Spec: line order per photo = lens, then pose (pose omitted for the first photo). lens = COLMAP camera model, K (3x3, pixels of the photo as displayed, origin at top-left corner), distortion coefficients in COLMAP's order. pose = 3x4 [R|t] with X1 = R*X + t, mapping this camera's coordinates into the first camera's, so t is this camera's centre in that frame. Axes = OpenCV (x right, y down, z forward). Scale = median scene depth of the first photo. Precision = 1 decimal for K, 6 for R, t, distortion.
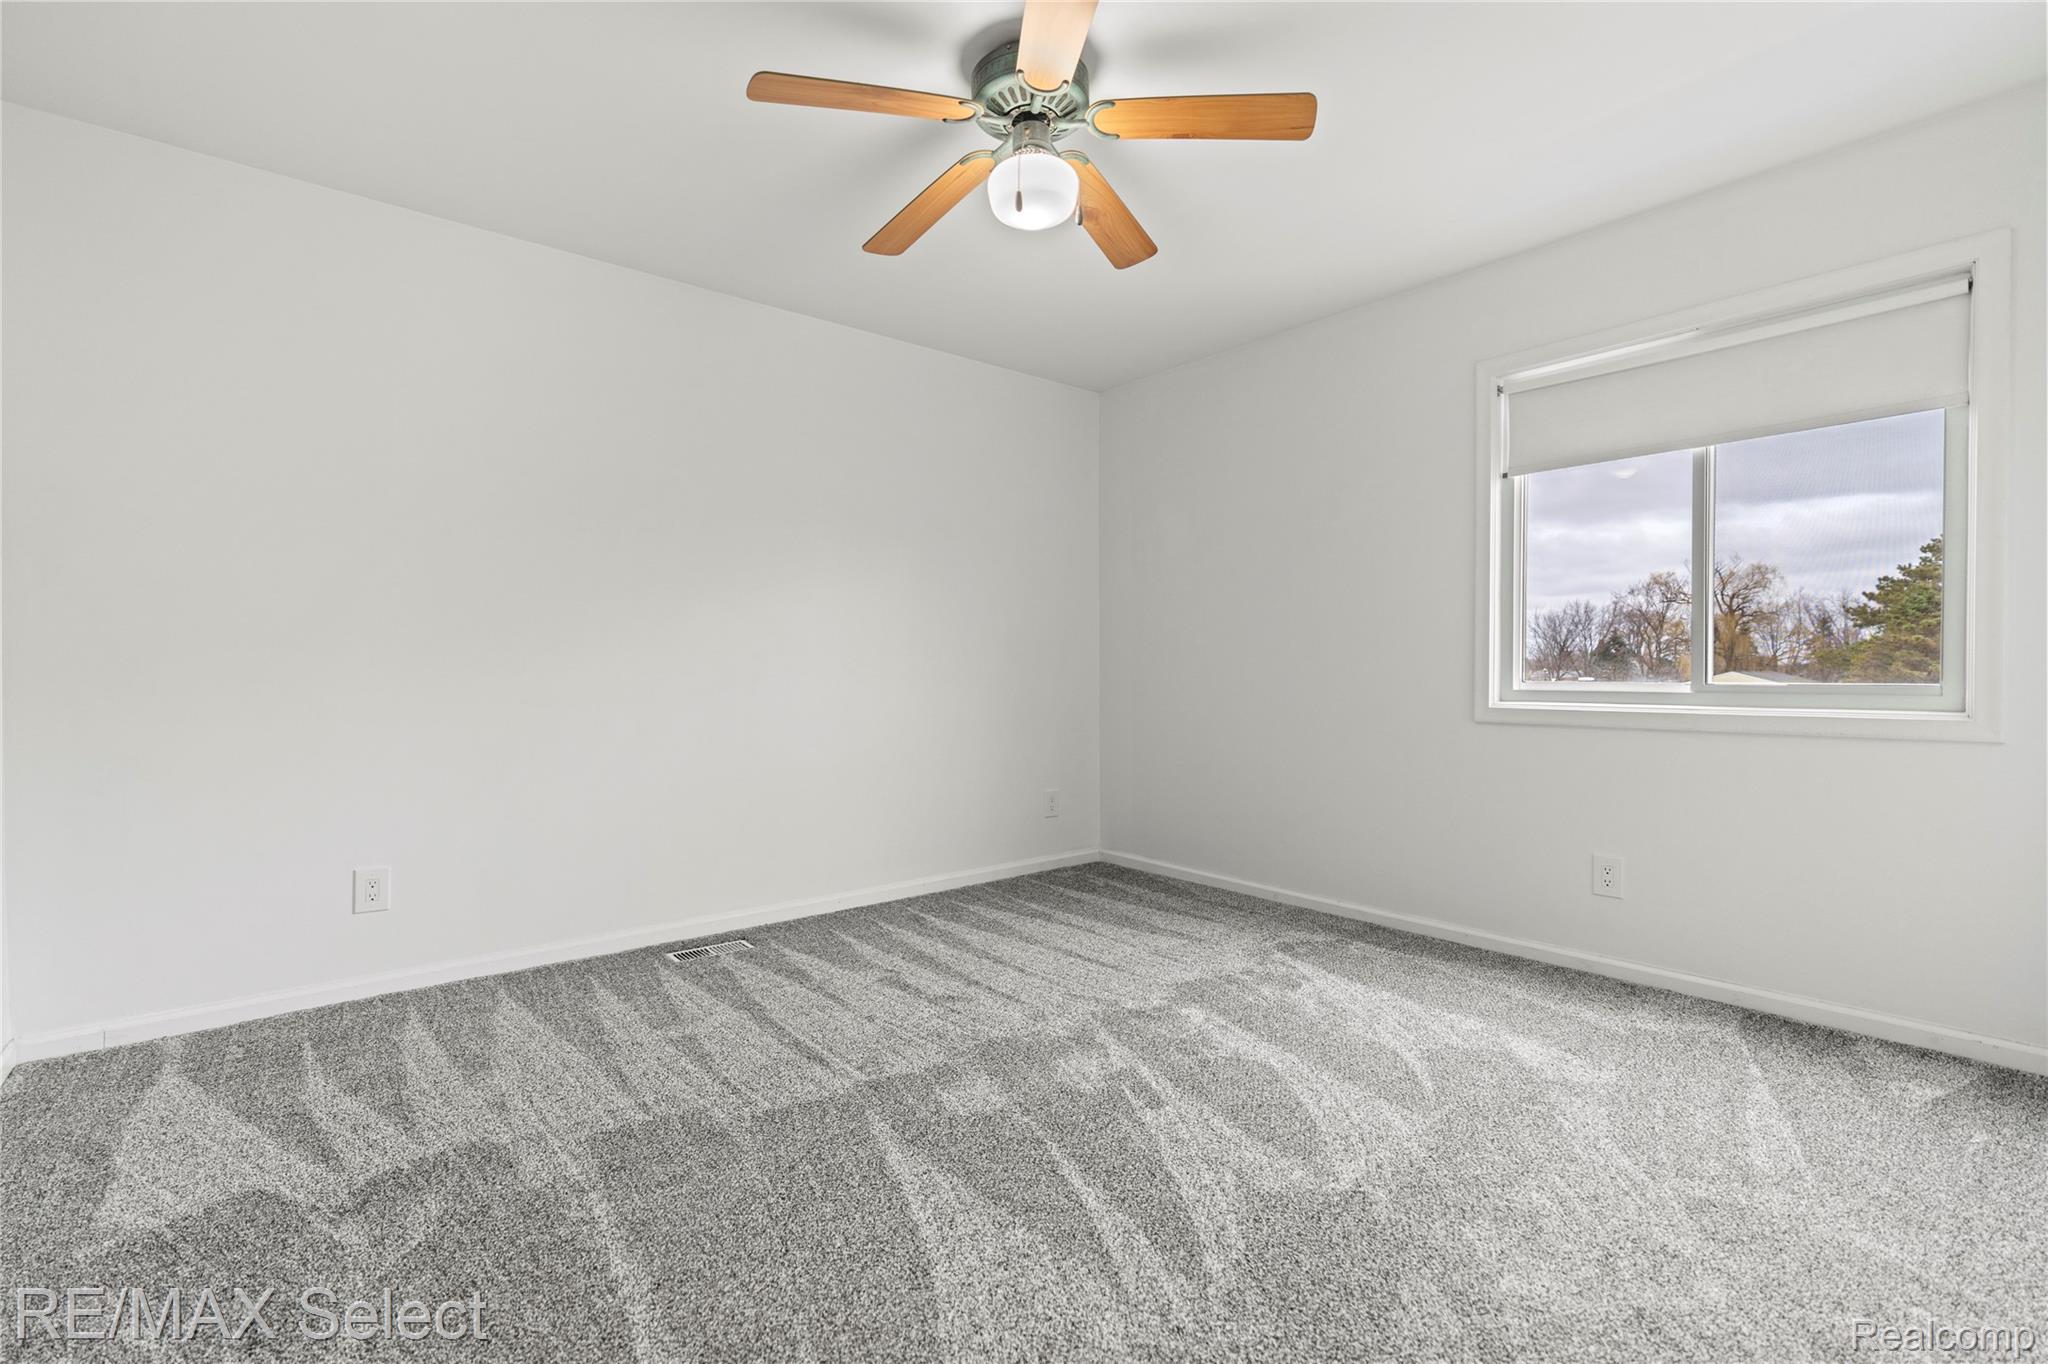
lens RADIAL K [[914.4, 0, 1032.8], [0, 914.4, 684.1], [0, 0, 1]] dist [-0.013832, 0.006950]
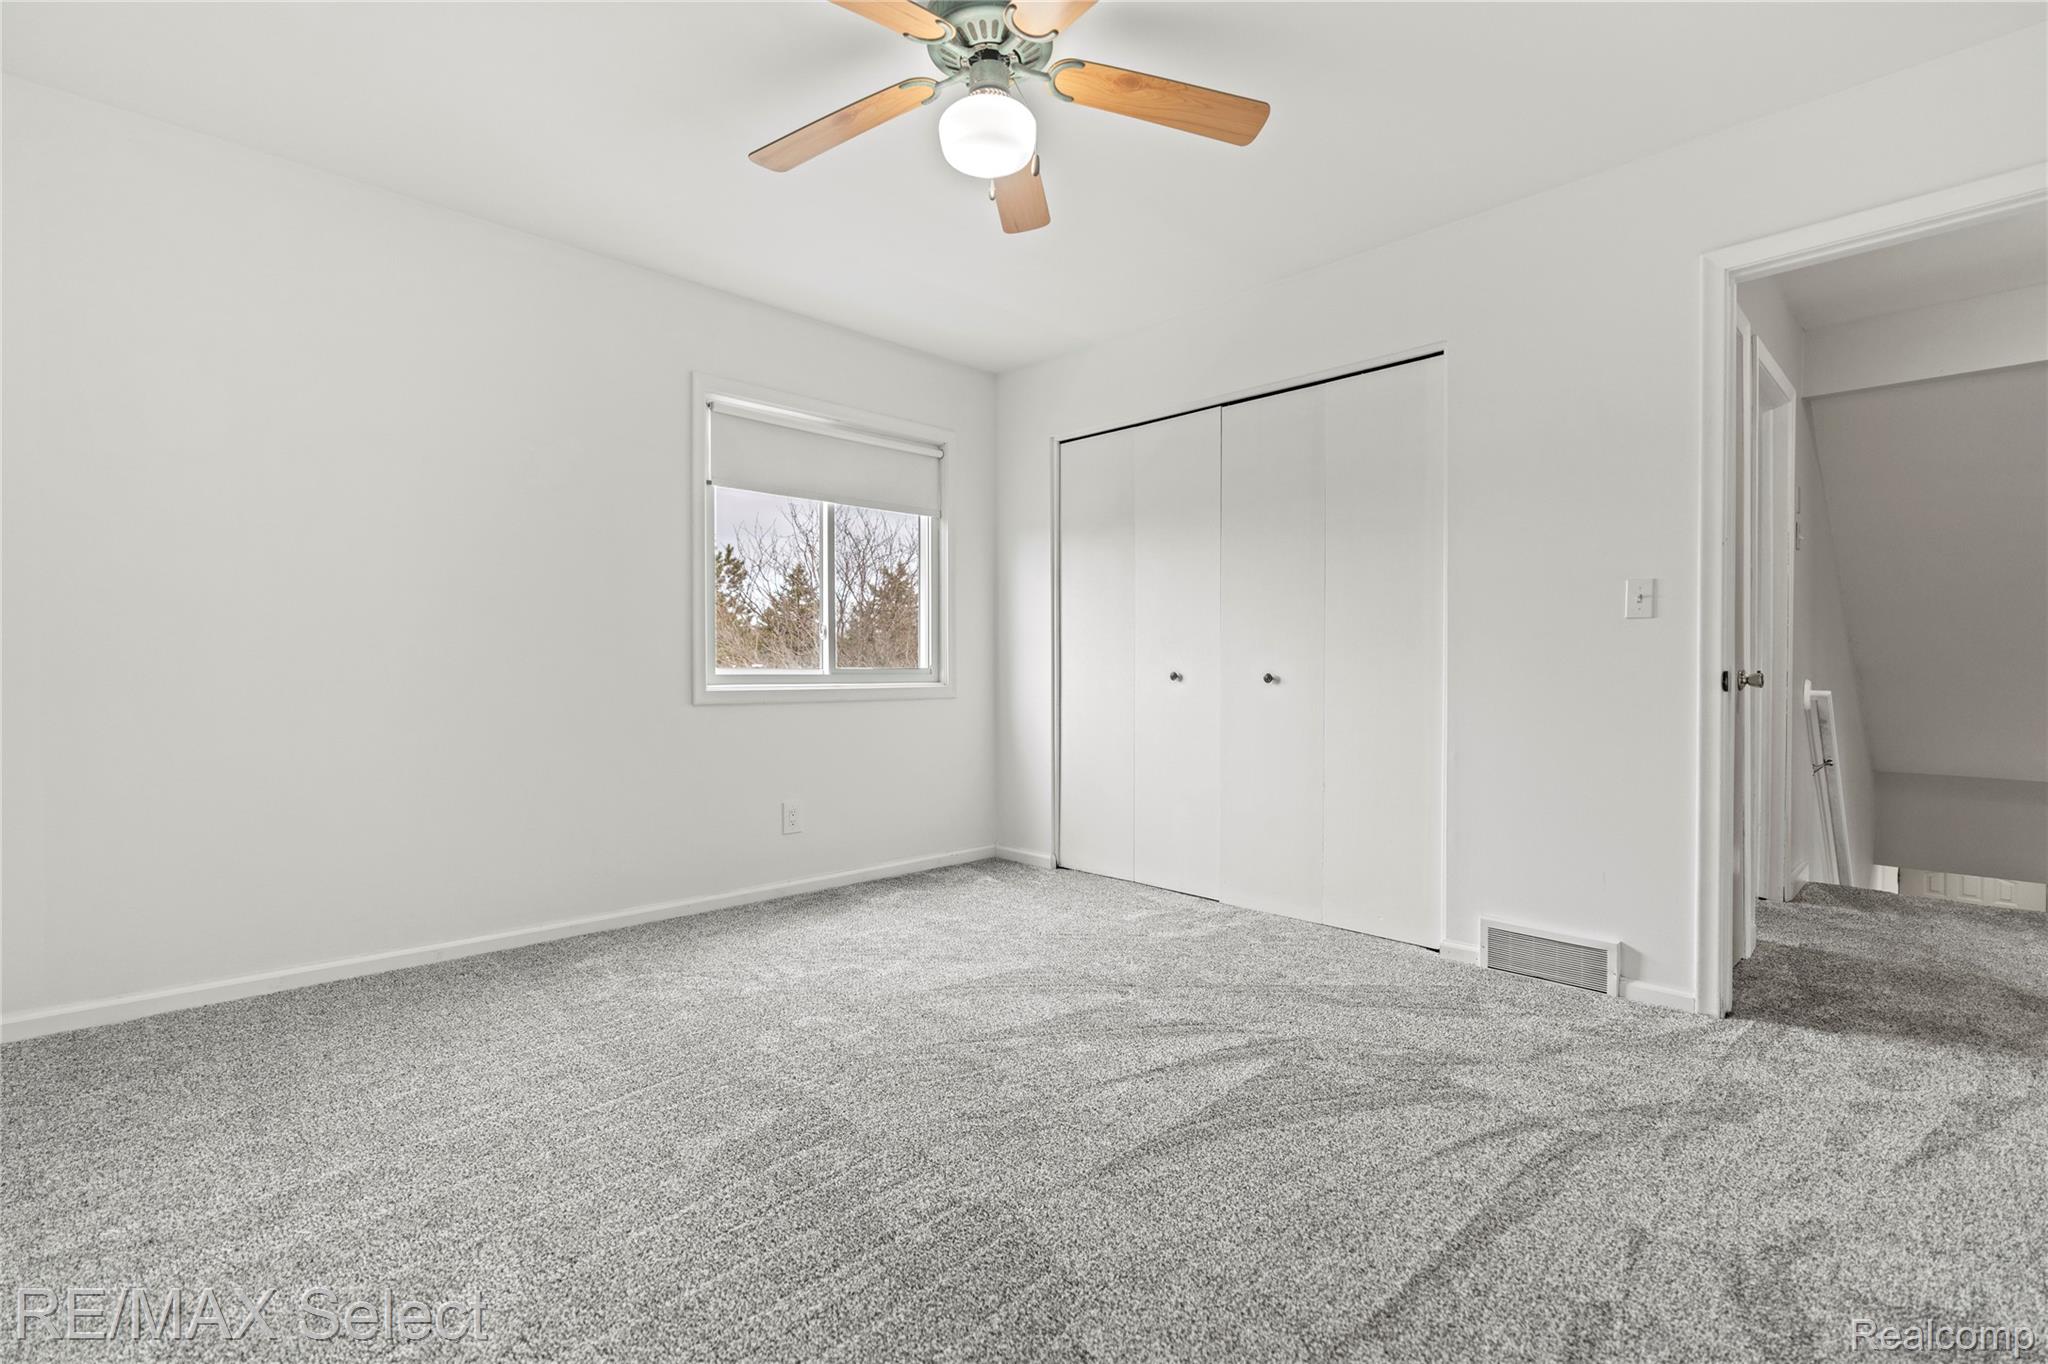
lens RADIAL K [[908.0, 0, 1024.0], [0, 908.0, 682.0], [0, 0, 1]] dist [-0.002726, 0.000078]
pose [[-0.056114, -0.026426, 0.998075, -0.714799], [0.006489, 0.999619, 0.026831, -0.015702], [-0.998403, 0.007982, -0.055921, 0.785890]]
